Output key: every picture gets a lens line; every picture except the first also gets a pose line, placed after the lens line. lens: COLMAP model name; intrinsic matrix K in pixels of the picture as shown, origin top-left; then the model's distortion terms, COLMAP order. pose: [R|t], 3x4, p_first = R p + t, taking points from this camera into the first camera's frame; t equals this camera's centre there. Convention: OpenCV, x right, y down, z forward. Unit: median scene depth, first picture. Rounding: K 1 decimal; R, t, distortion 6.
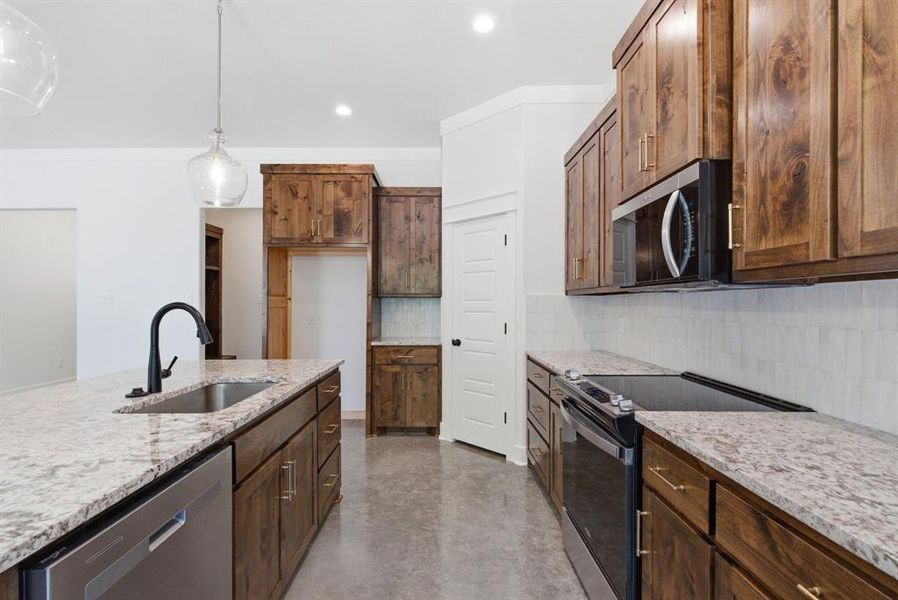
lens RADIAL K [[409.7, 0, 439.7], [0, 409.7, 302.3], [0, 0, 1]] dist [-0.001335, -0.001054]
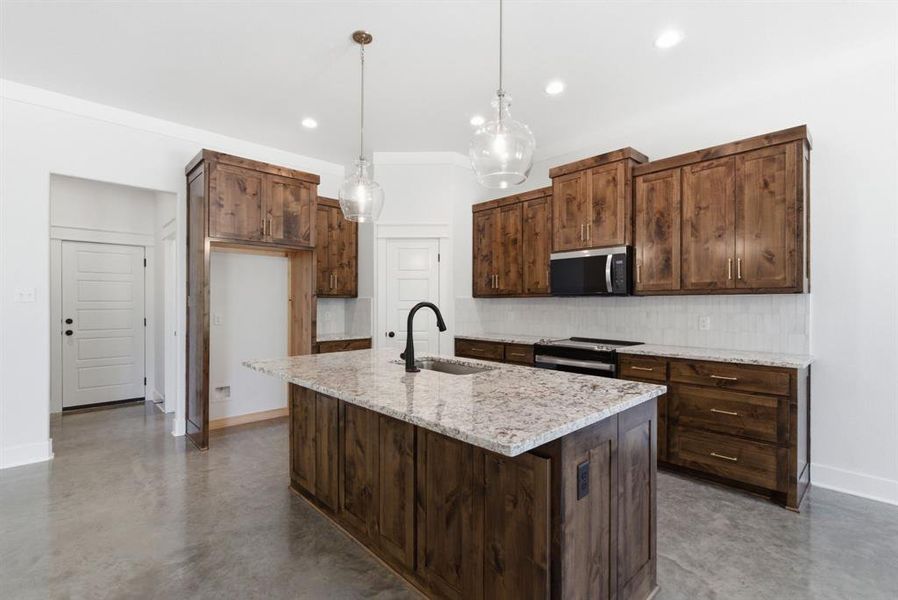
lens RADIAL K [[409.7, 0, 439.7], [0, 409.7, 302.3], [0, 0, 1]] dist [-0.001335, -0.001054]
pose [[0.733484, 0.002238, 0.679703, -0.667892], [-0.002863, 0.999996, -0.000203, 0.000012], [-0.679700, -0.001797, 0.733488, -0.018580]]
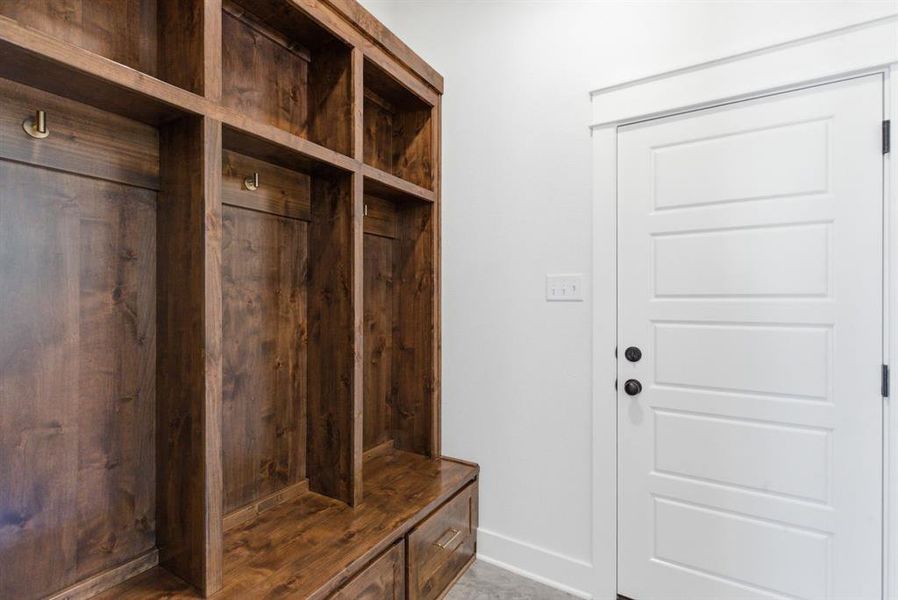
lens RADIAL K [[409.7, 0, 439.7], [0, 409.7, 302.3], [0, 0, 1]] dist [-0.001335, -0.001054]
pose [[0.851160, 0.001464, -0.524904, -0.595071], [0.001507, 0.999985, 0.005234, 0.003432], [0.524903, -0.005246, 0.851146, 1.193201]]
